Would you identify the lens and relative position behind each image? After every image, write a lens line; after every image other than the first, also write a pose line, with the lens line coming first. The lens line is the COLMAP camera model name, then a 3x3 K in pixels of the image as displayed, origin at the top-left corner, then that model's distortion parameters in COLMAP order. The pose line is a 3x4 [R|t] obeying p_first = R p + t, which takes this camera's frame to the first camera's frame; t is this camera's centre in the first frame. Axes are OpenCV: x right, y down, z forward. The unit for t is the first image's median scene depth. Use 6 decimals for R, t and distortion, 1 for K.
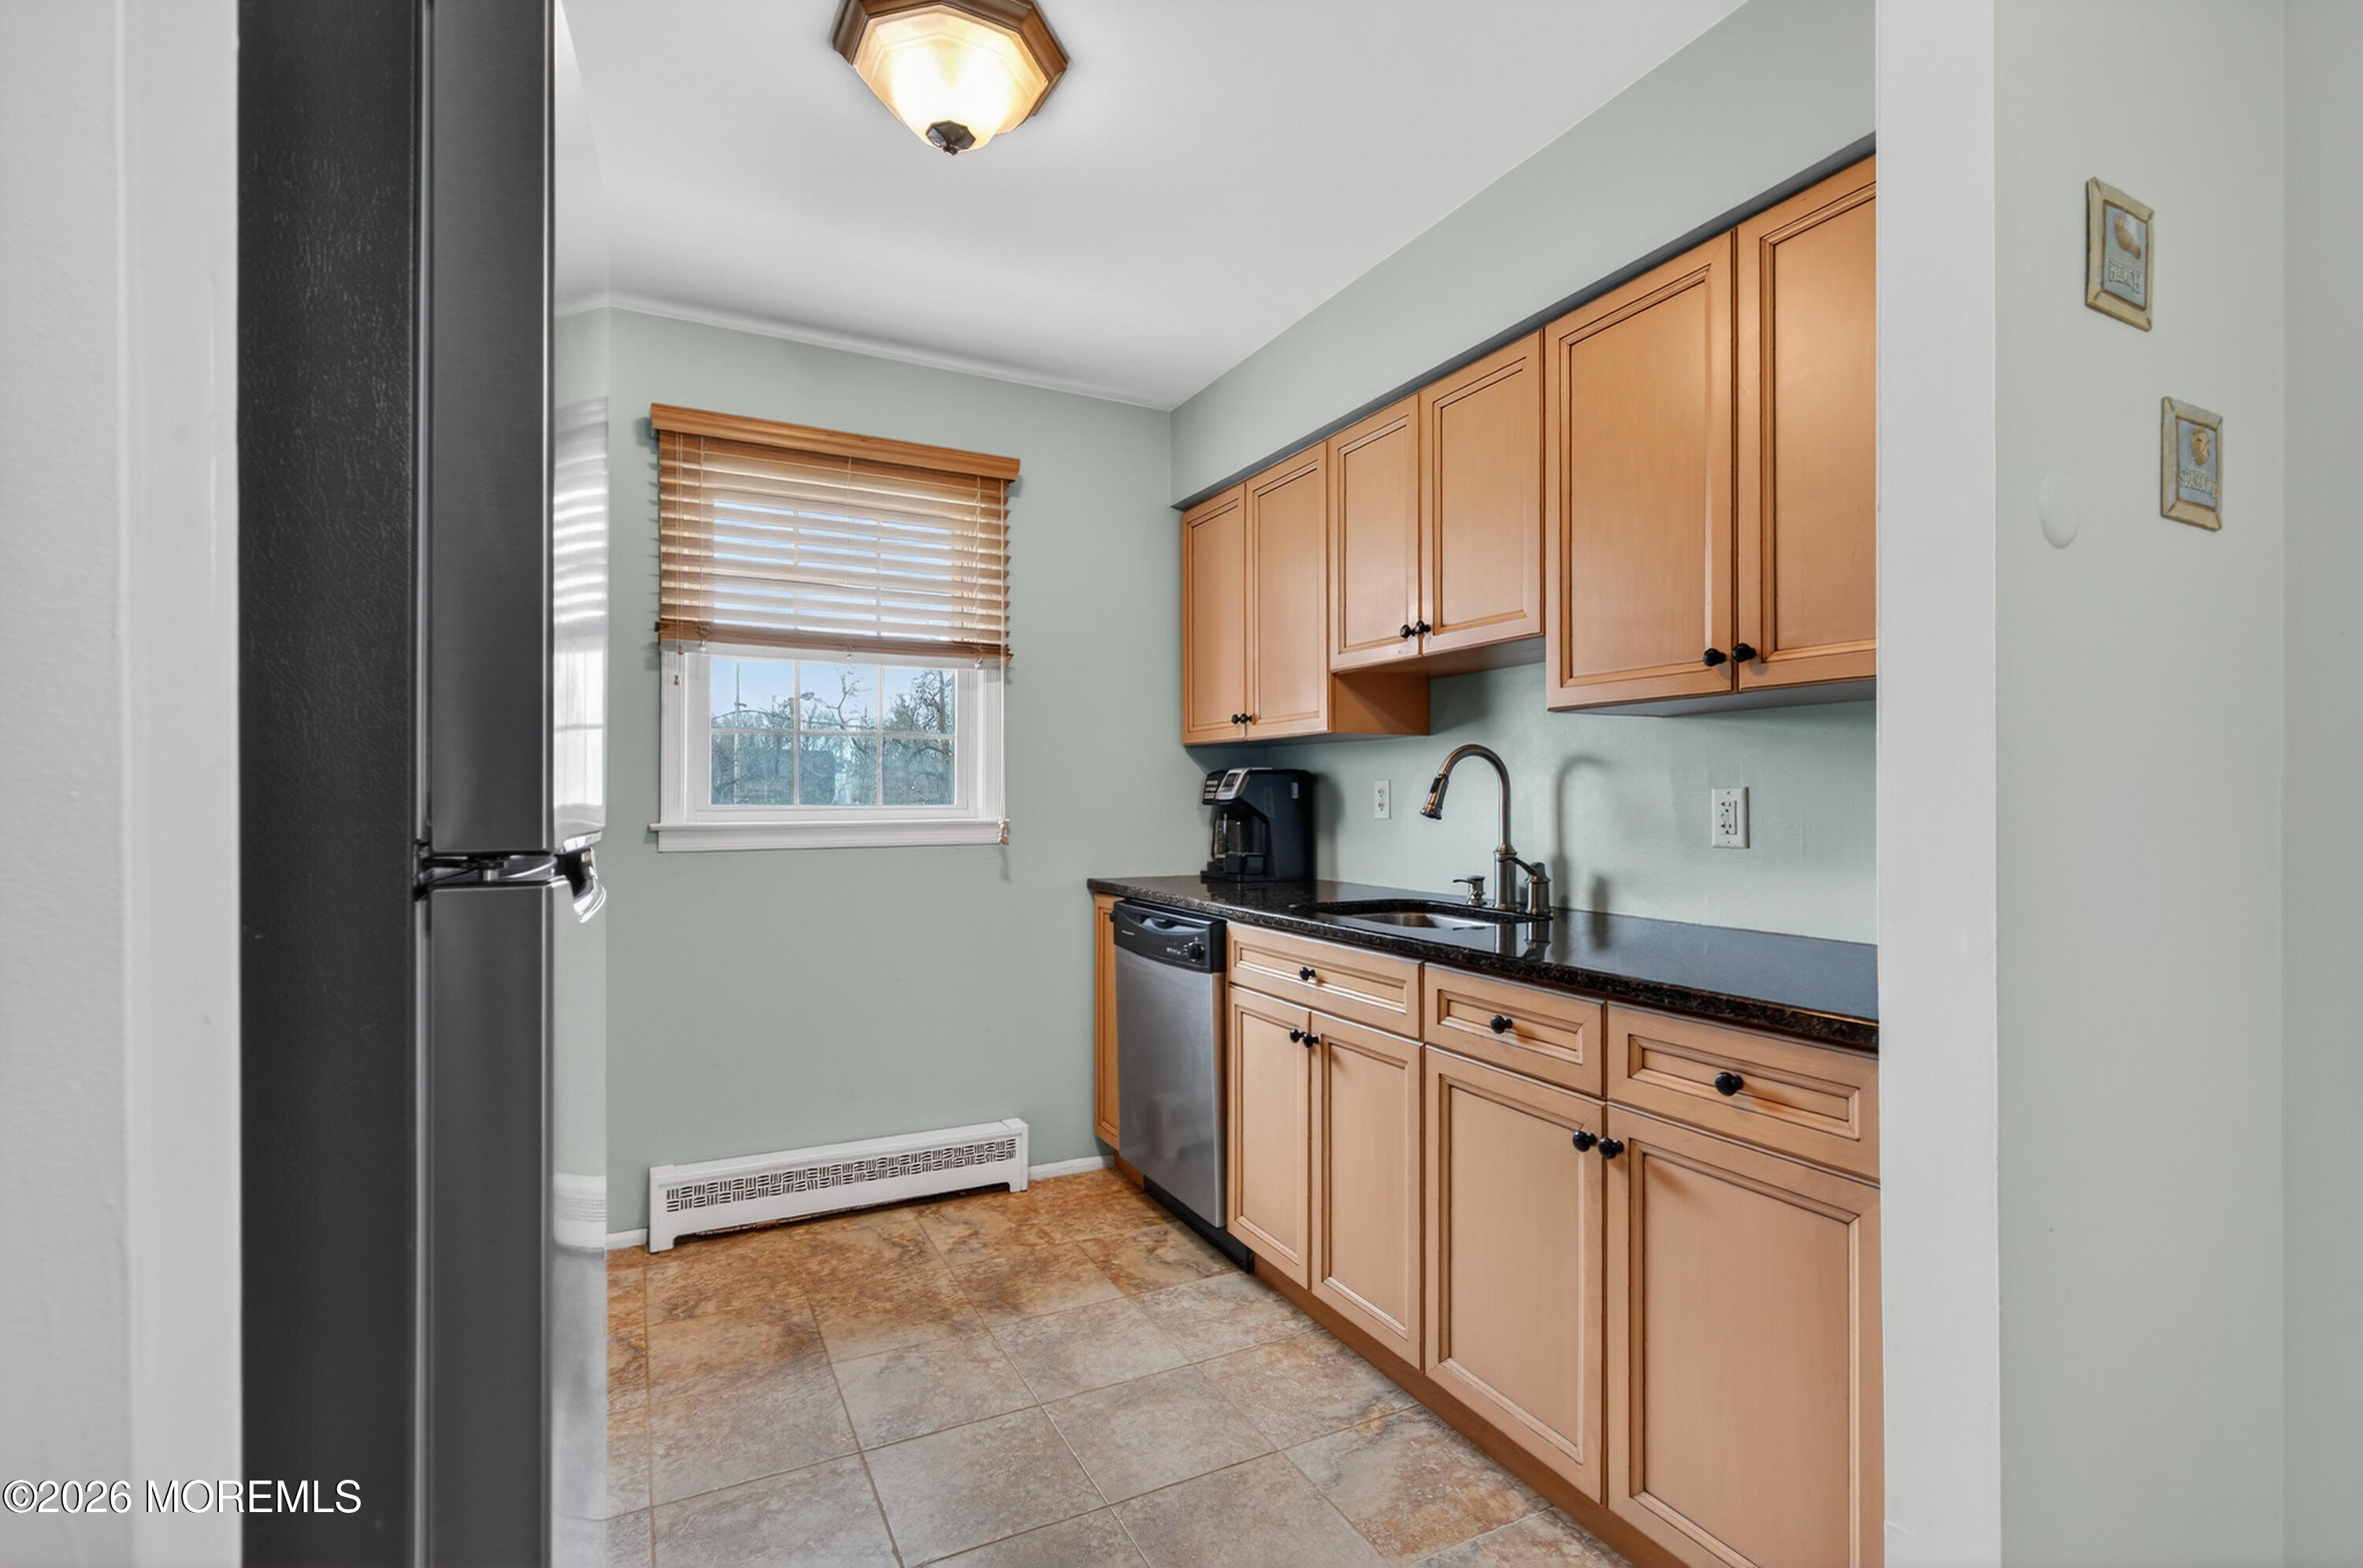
lens RADIAL K [[1082.3, 0, 1195.6], [0, 1082.3, 797.4], [0, 0, 1]] dist [0.000042, -0.000244]
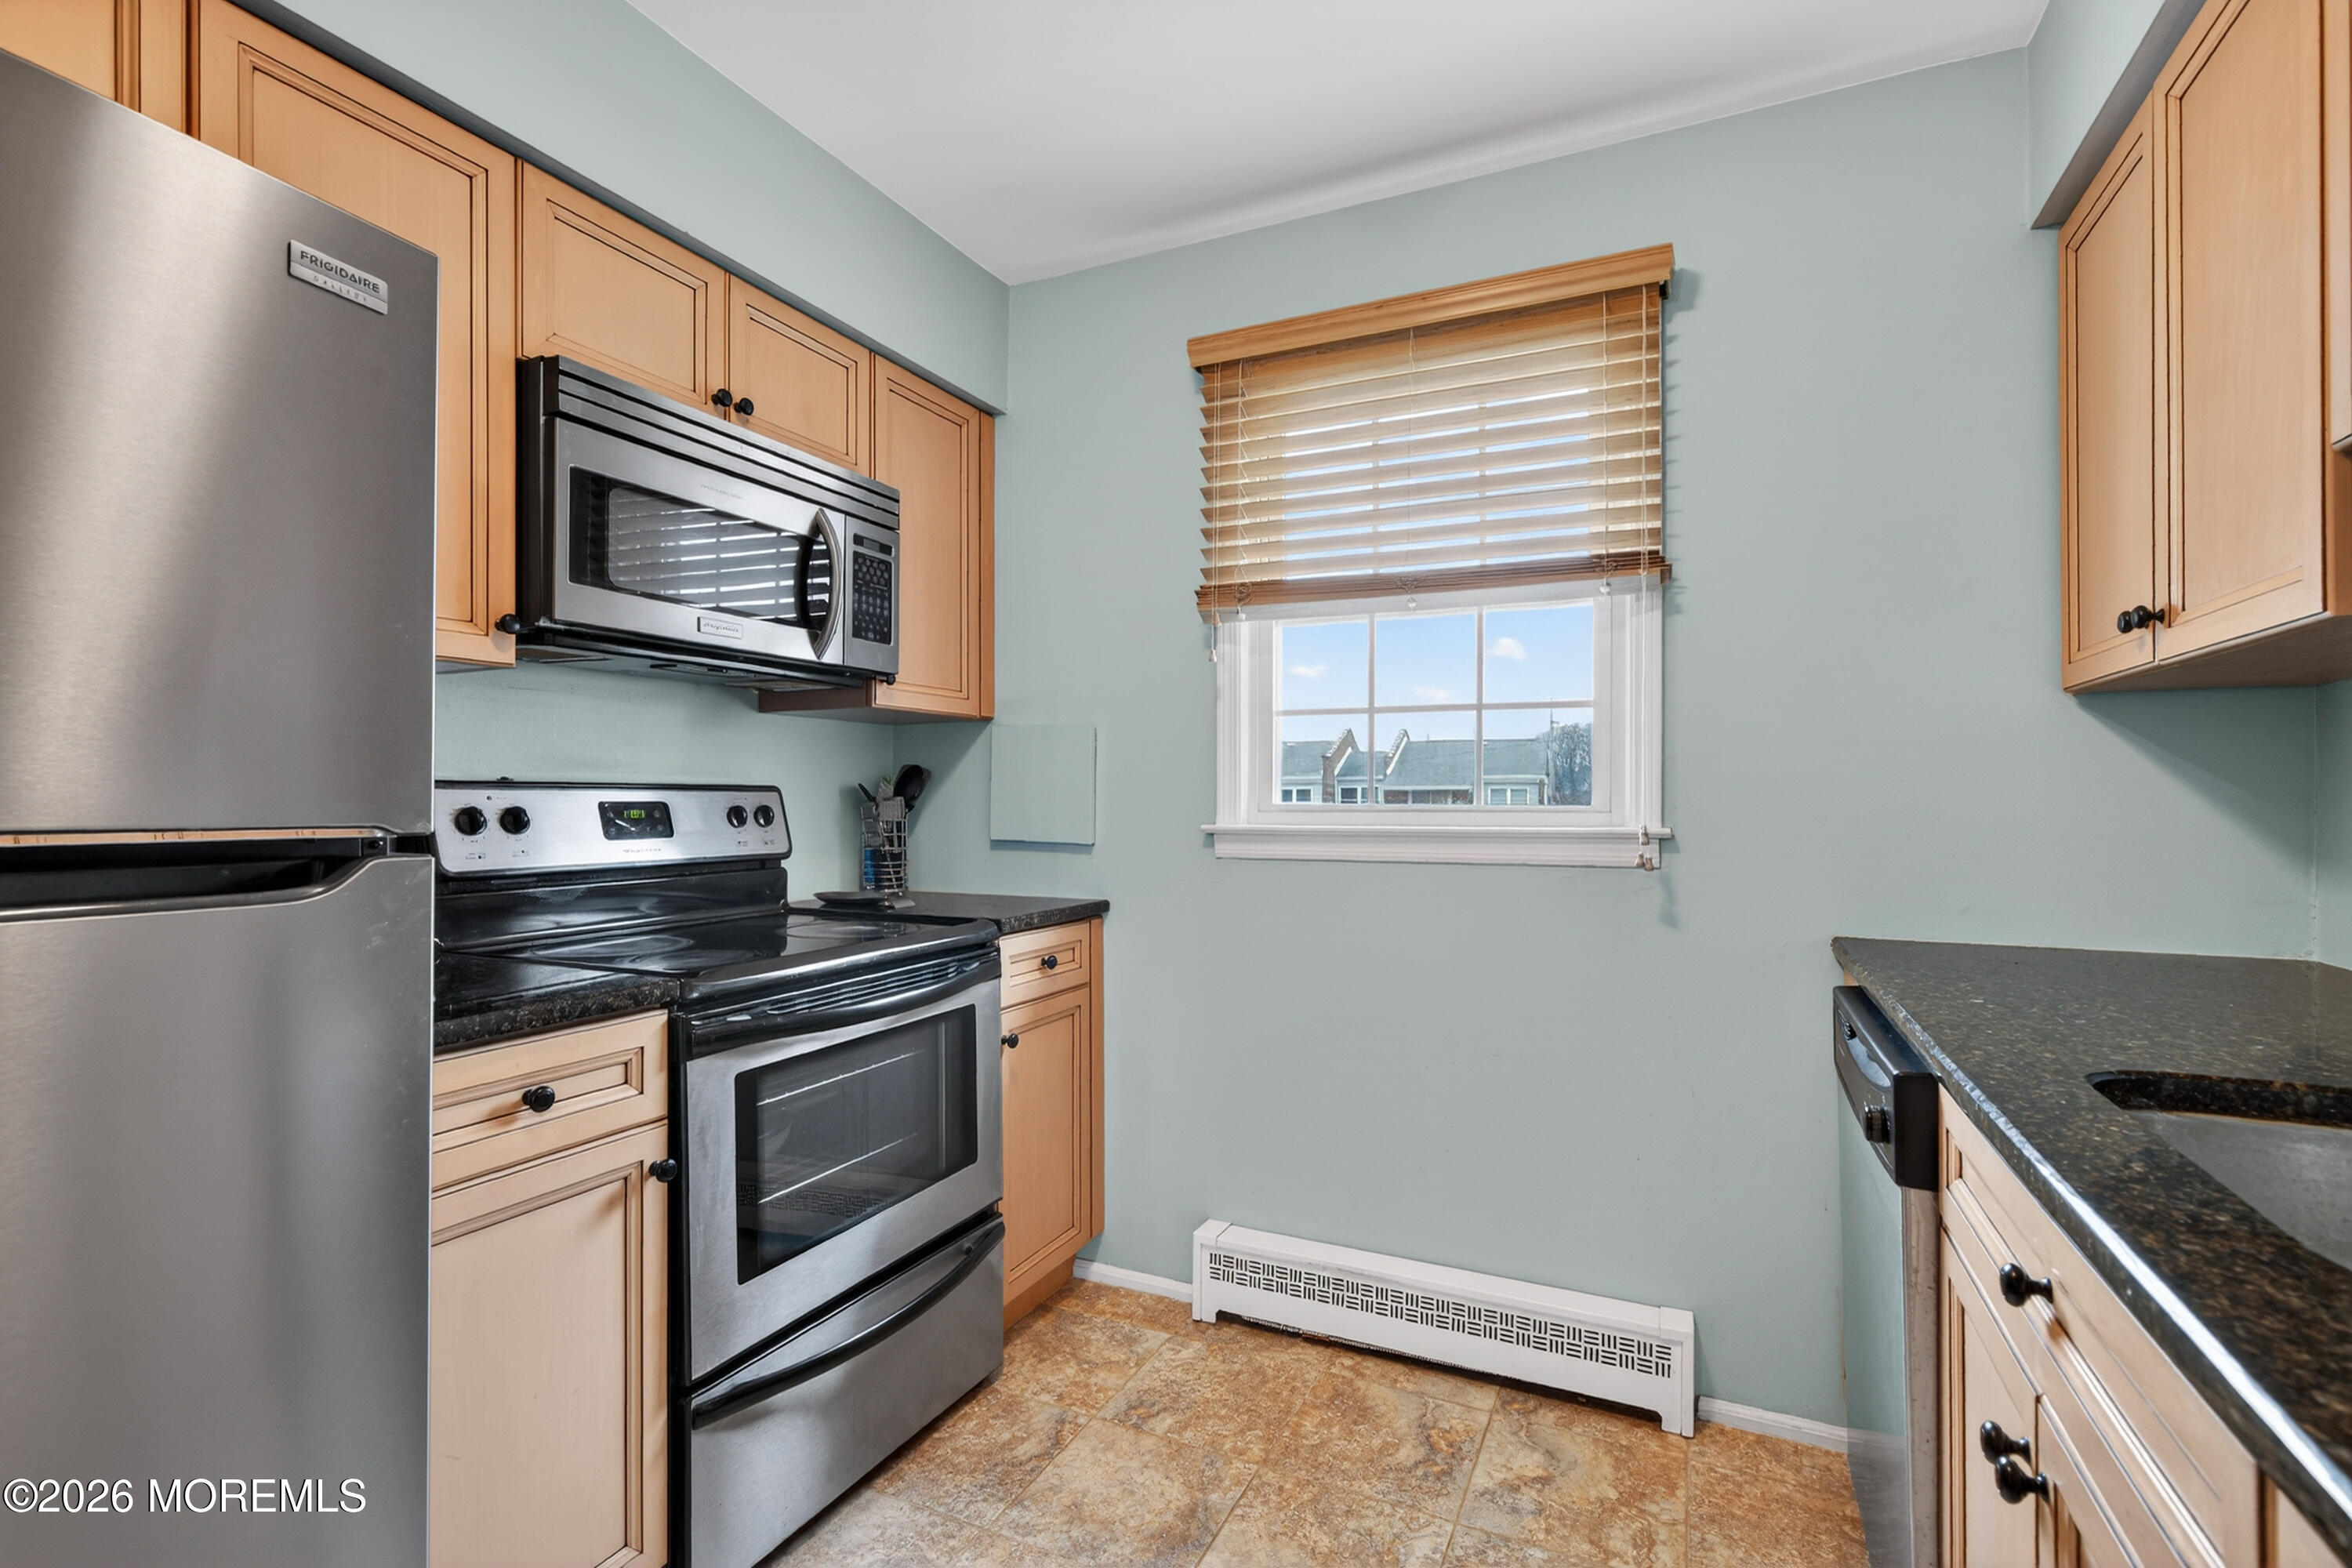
lens RADIAL K [[1077.3, 0, 1190.1], [0, 1077.3, 797.4], [0, 0, 1]] dist [0.000042, -0.000244]
pose [[0.604179, 0.000618, -0.796848, 0.182710], [-0.001381, 0.999999, -0.000271, 0.002224], [0.796847, 0.001265, 0.604179, 0.472701]]
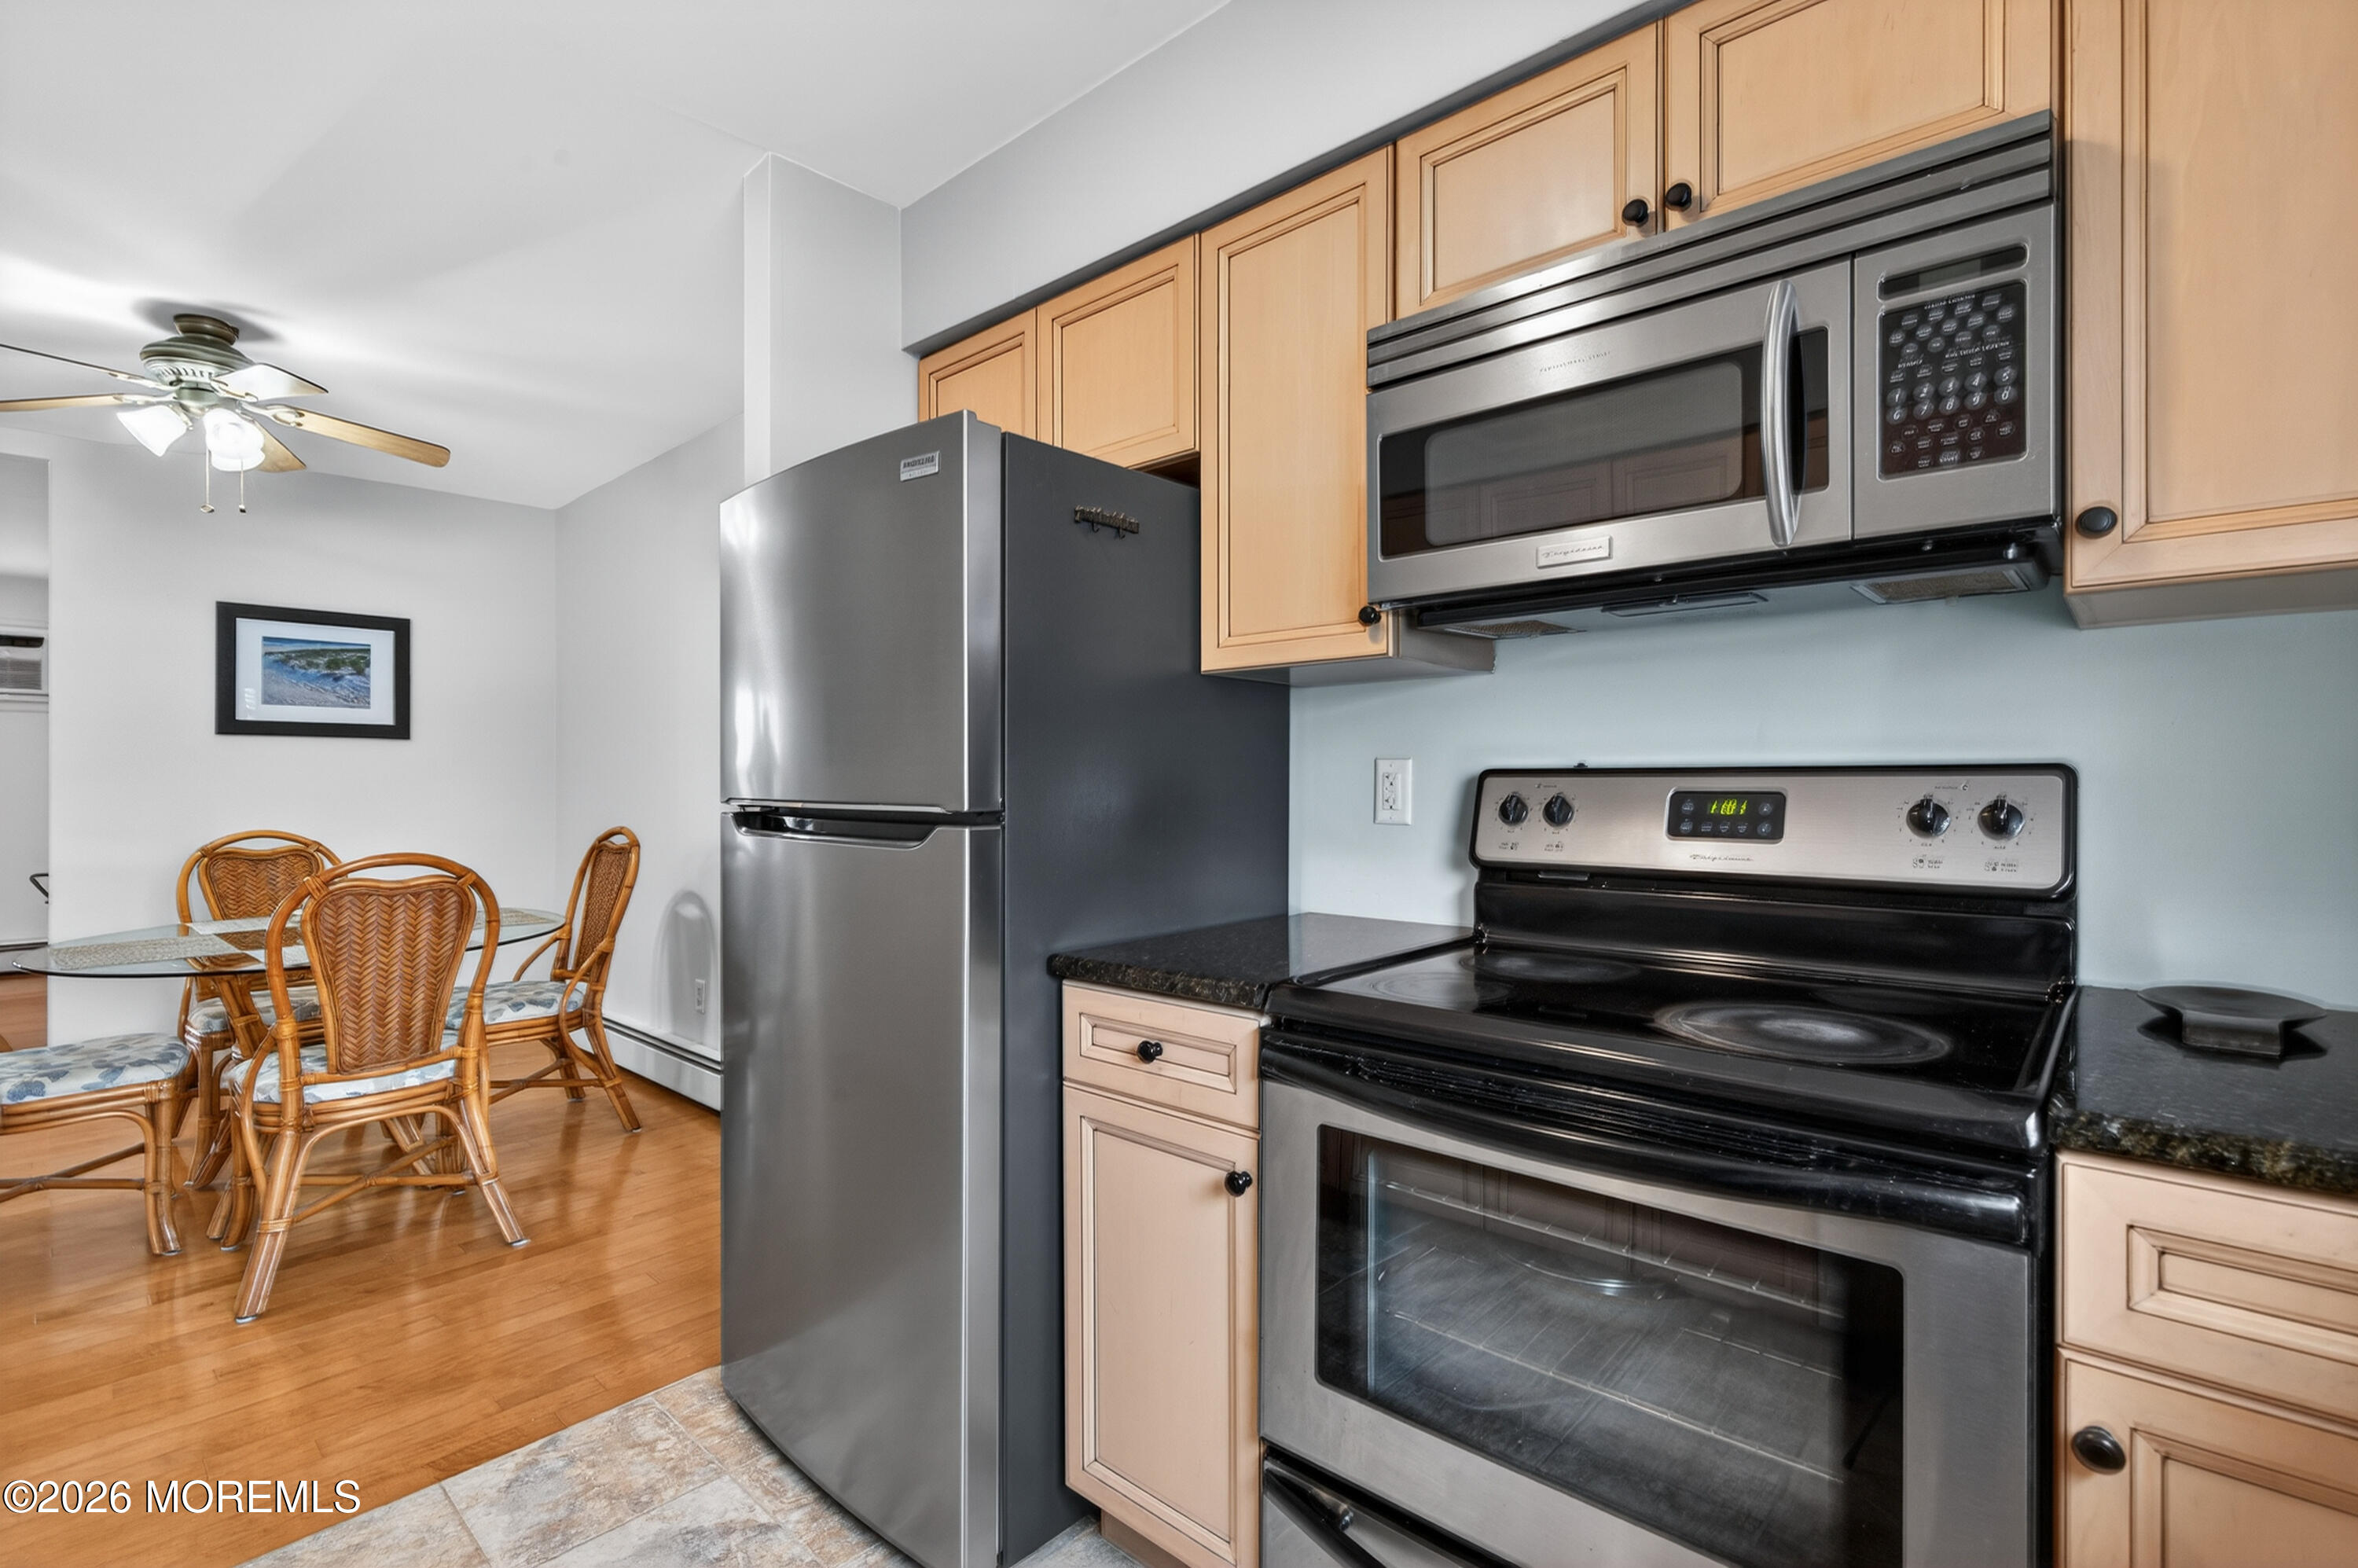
lens RADIAL K [[1080.0, 0, 1193.1], [0, 1080.0, 797.4], [0, 0, 1]] dist [0.000042, -0.000244]
pose [[-0.938077, 0.007546, -0.346345, -0.194754], [0.003362, 0.999914, 0.012680, 0.000893], [0.346411, 0.010730, -0.938022, 1.036693]]
